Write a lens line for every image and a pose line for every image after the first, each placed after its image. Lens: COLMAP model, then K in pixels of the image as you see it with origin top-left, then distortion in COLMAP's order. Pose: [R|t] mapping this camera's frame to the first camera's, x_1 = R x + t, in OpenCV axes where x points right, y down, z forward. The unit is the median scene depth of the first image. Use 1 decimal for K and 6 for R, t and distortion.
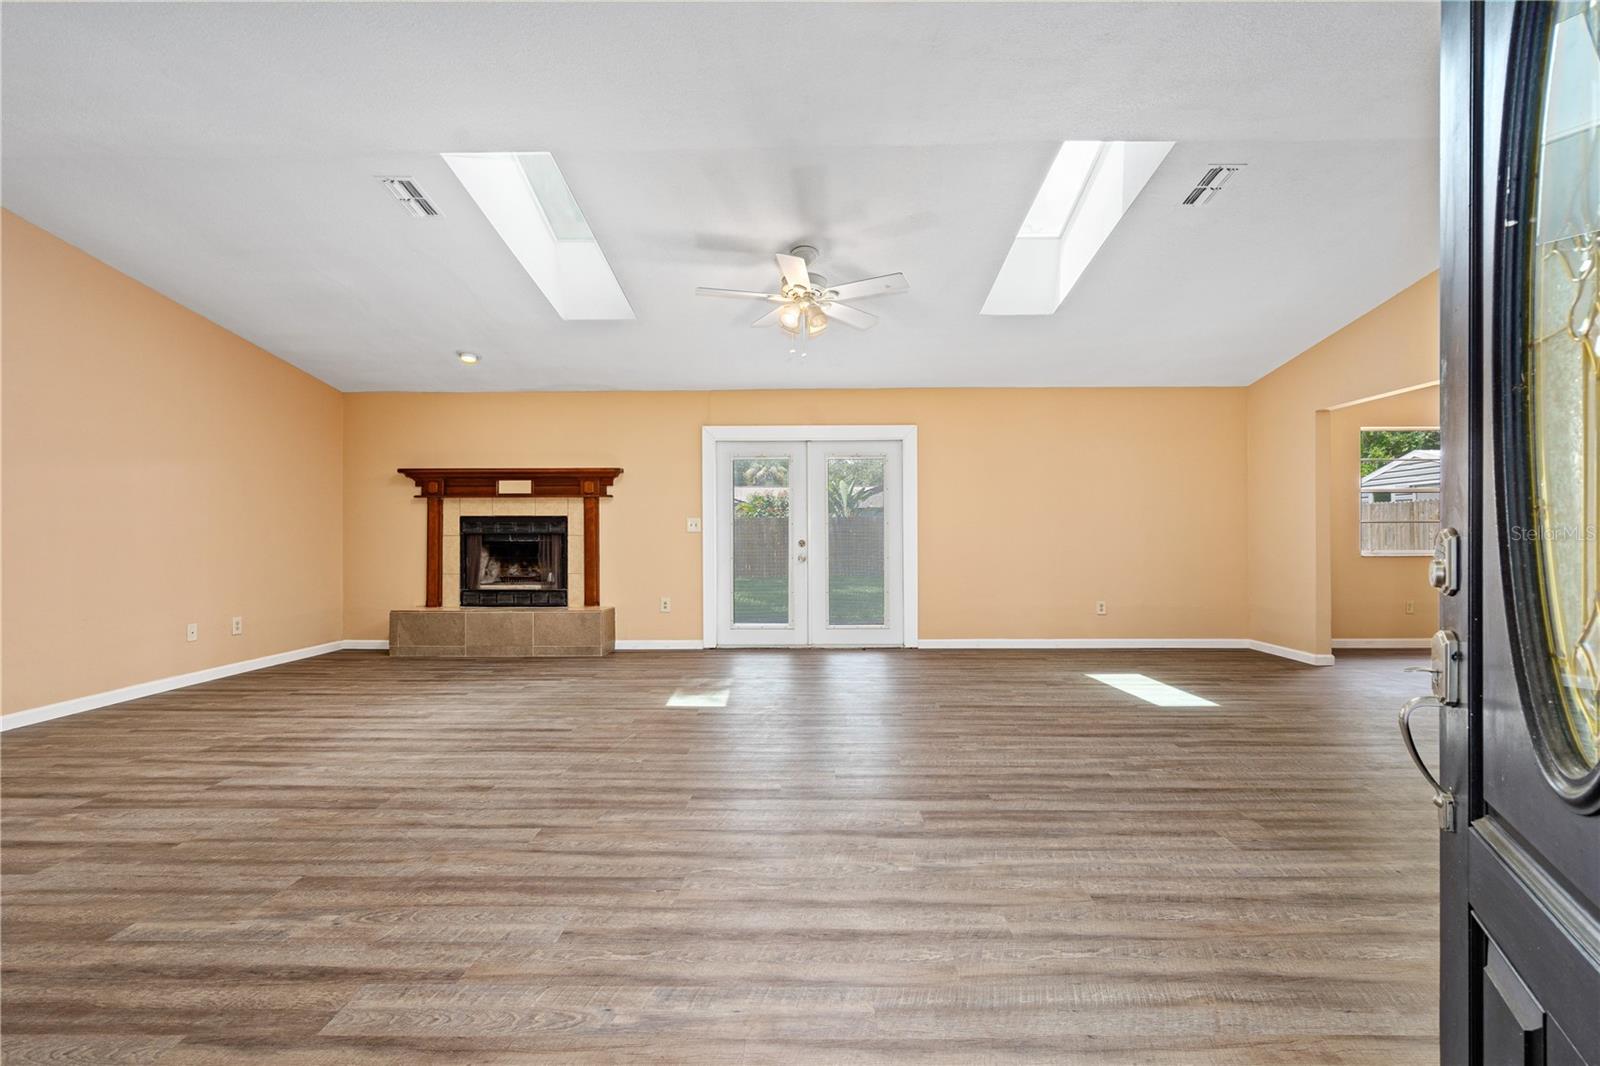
lens RADIAL K [[732.2, 0, 795.0], [0, 732.2, 537.5], [0, 0, 1]] dist [-0.003589, -0.000274]
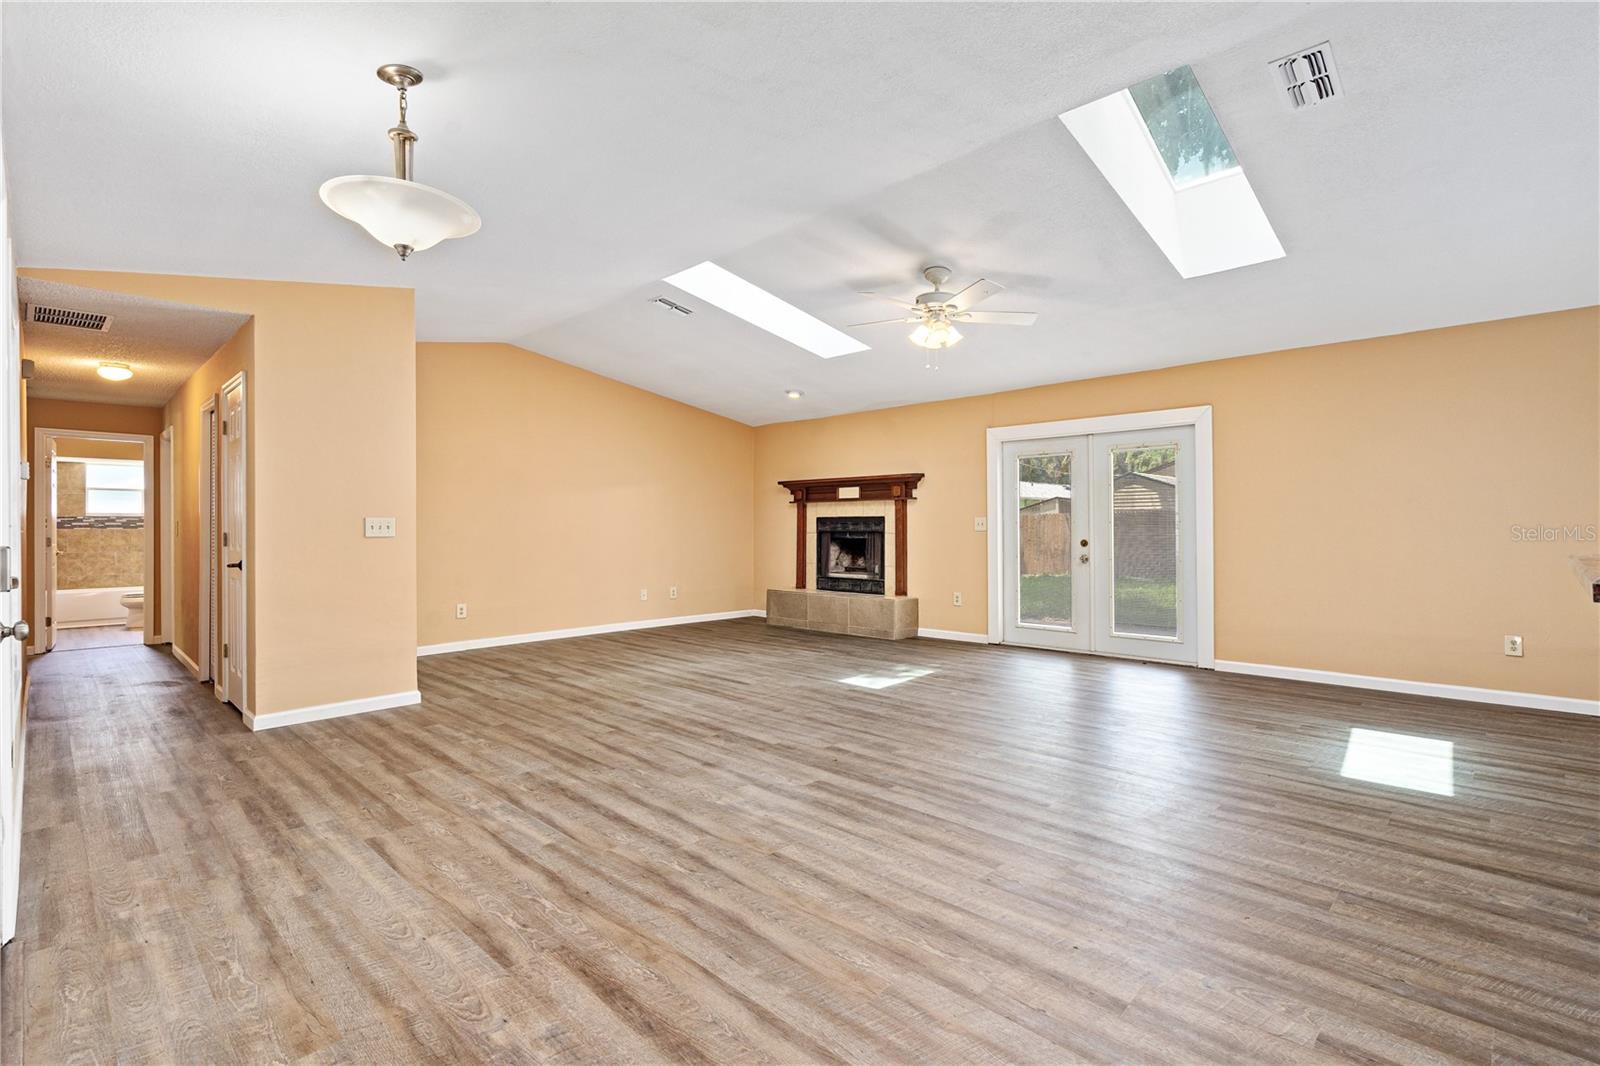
lens RADIAL K [[749.9, 0, 795.7], [0, 749.9, 526.5], [0, 0, 1]] dist [-0.014488, 0.004930]
pose [[0.723089, -0.000051, -0.690755, 0.411623], [-0.001099, 0.999999, -0.001225, -0.012049], [0.690754, 0.001645, 0.723088, 0.047816]]
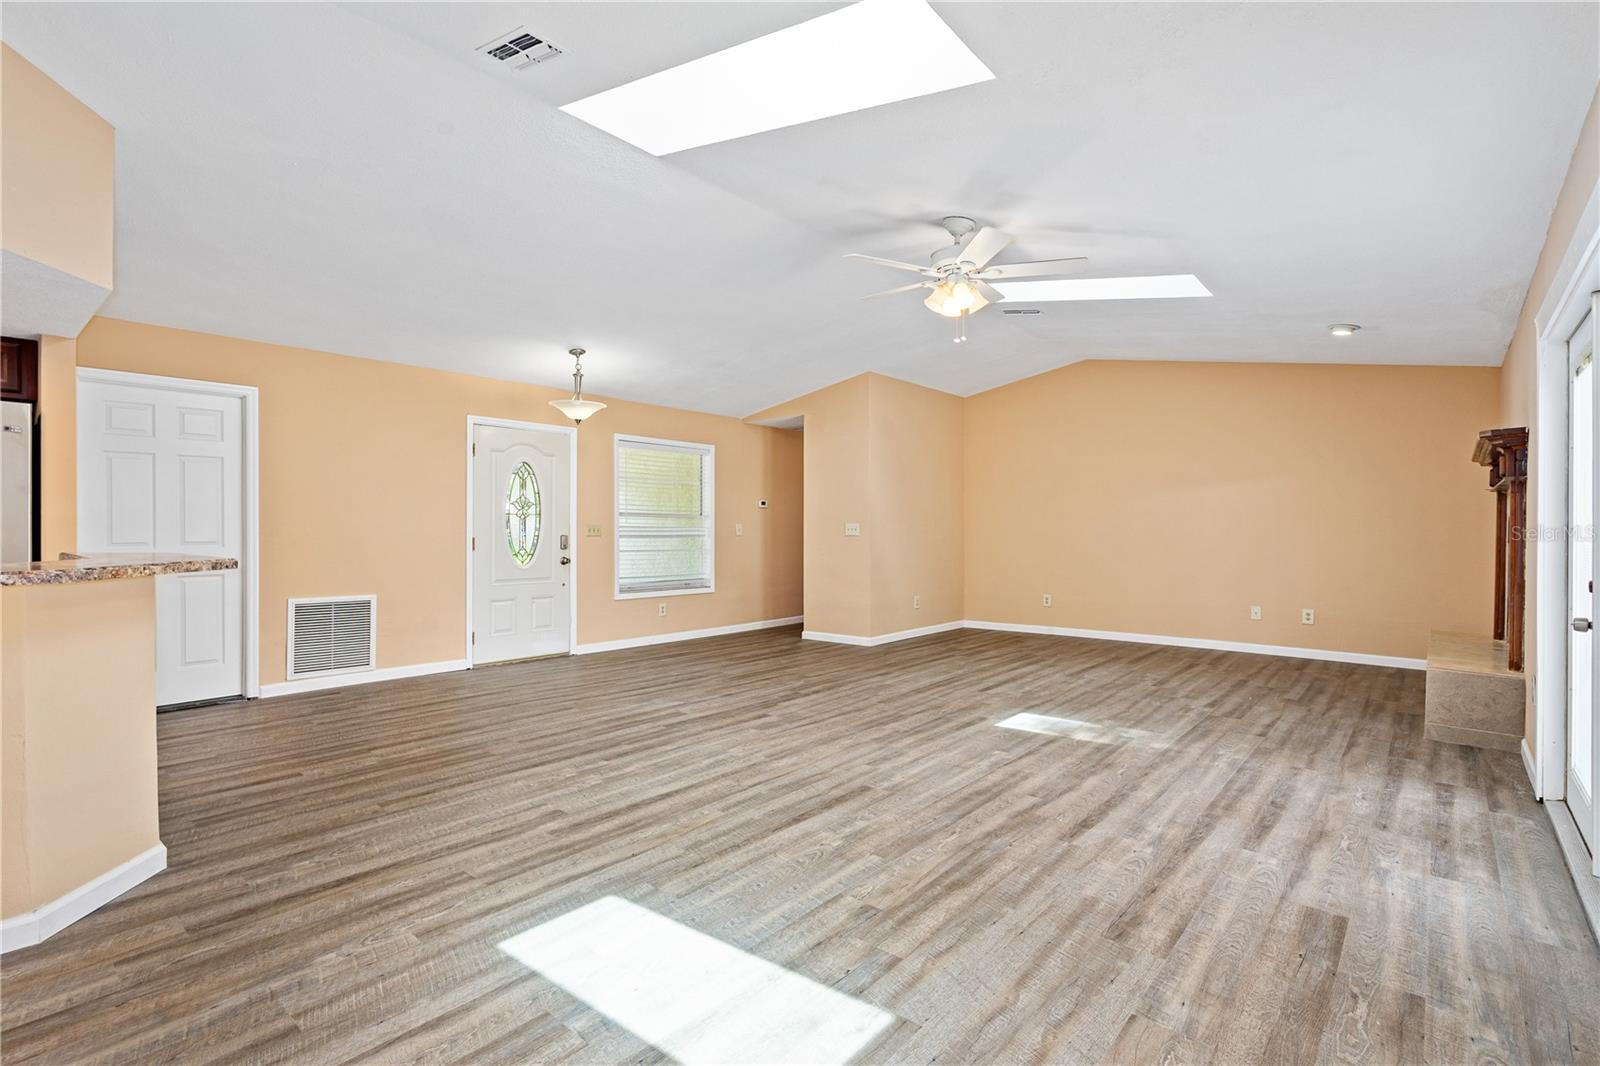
lens RADIAL K [[732.2, 0, 795.0], [0, 732.2, 537.5], [0, 0, 1]] dist [-0.003589, -0.000274]
pose [[-0.641992, 0.011545, -0.766624, 0.537378], [-0.002628, 0.999848, 0.017258, -0.020133], [0.766707, 0.013095, -0.641864, 0.945553]]
